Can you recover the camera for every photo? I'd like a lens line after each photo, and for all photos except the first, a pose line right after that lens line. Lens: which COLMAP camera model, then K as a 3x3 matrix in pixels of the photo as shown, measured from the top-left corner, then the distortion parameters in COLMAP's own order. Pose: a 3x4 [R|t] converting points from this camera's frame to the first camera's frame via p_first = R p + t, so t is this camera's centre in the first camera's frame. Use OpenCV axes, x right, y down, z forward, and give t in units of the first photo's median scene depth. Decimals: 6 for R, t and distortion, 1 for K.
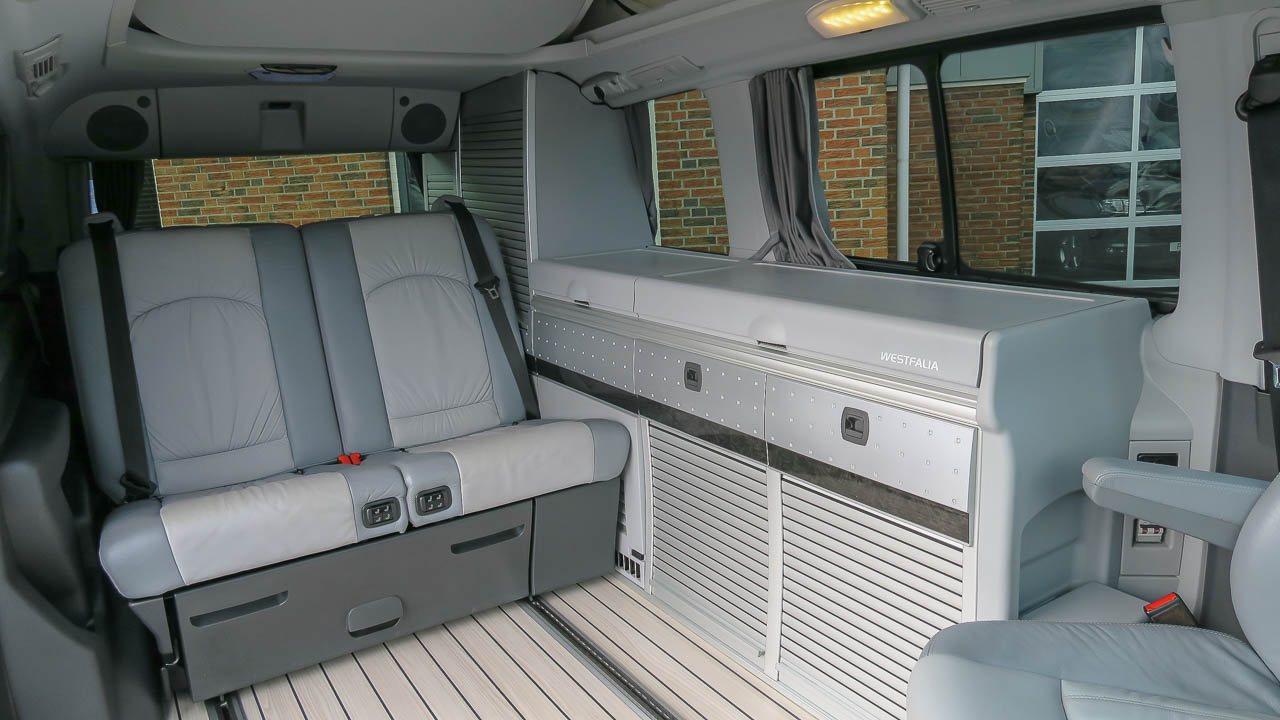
lens RADIAL K [[856.5, 0, 636.3], [0, 856.5, 326.1], [0, 0, 1]] dist [-0.077507, 0.112396]
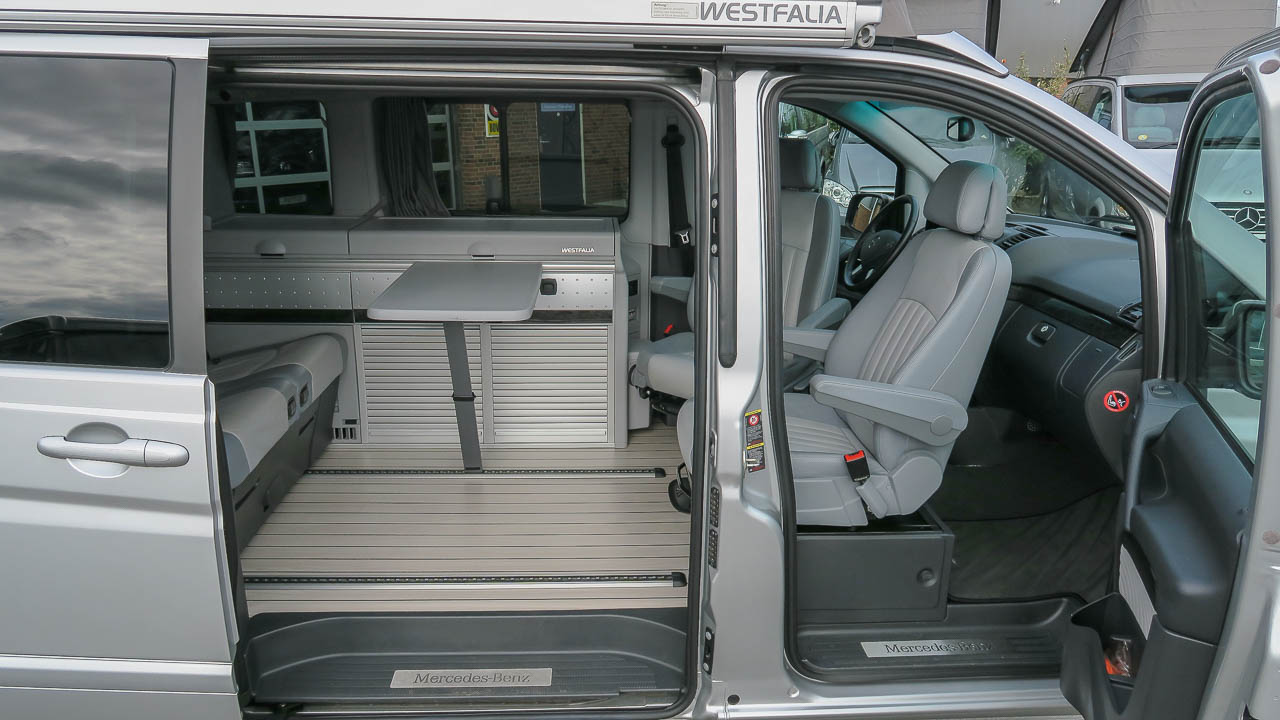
lens RADIAL K [[856.5, 0, 636.3], [0, 856.5, 326.1], [0, 0, 1]] dist [-0.077507, 0.112396]
pose [[0.470096, -0.166430, 0.866782, -1.065728], [0.124111, 0.984768, 0.121774, -0.011692], [-0.873845, 0.050332, 0.483592, -0.135751]]
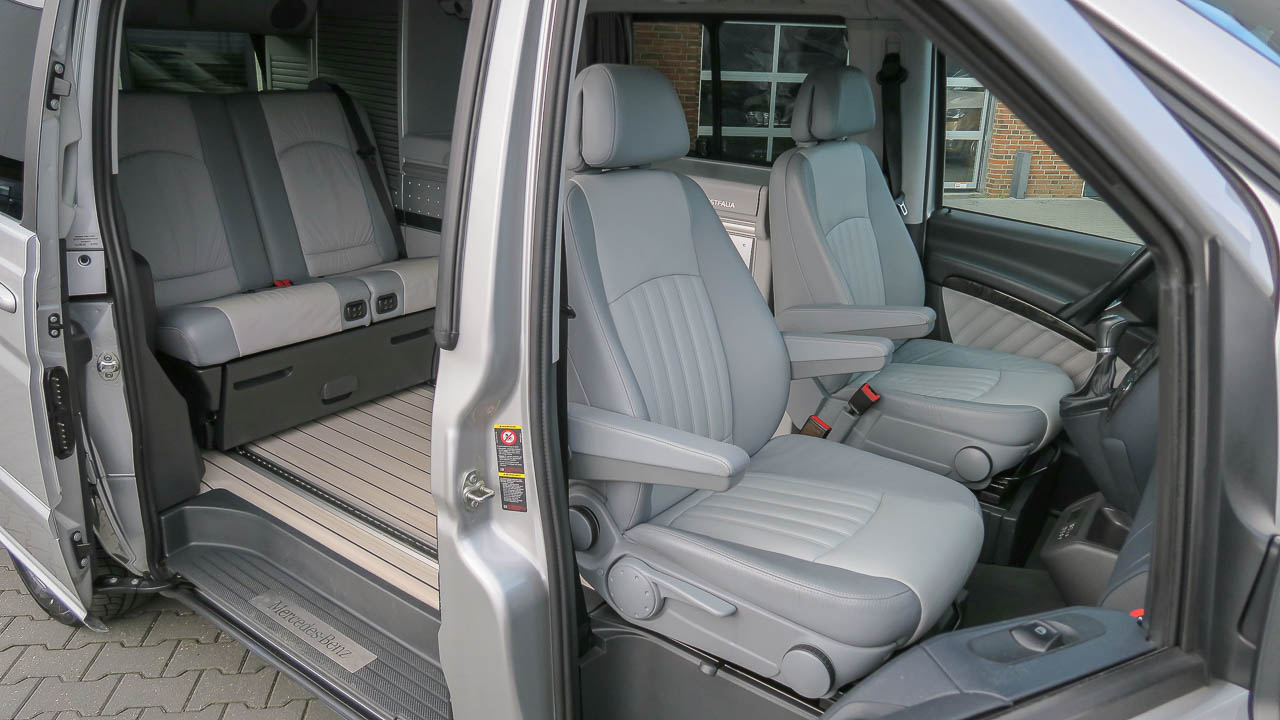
lens RADIAL K [[856.5, 0, 636.3], [0, 856.5, 326.1], [0, 0, 1]] dist [-0.077507, 0.112396]
pose [[0.922024, -0.027270, 0.386170, -0.361360], [-0.020654, 0.992630, 0.119412, 0.058621], [-0.386580, -0.118077, 0.914666, -0.407335]]
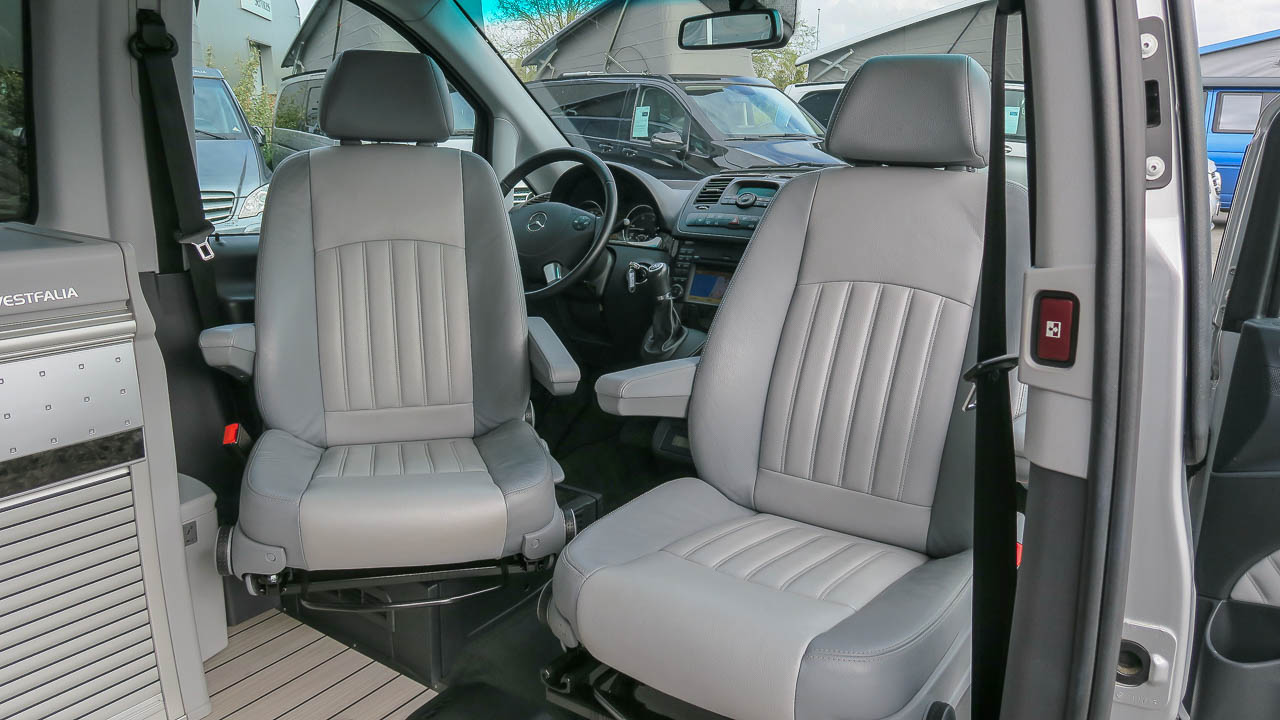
lens RADIAL K [[856.5, 0, 636.3], [0, 856.5, 326.1], [0, 0, 1]] dist [-0.077507, 0.112396]
pose [[-0.430840, -0.156795, 0.888703, -0.470521], [0.159371, 0.956092, 0.245947, -0.029858], [-0.888244, 0.247597, -0.386934, 0.541025]]
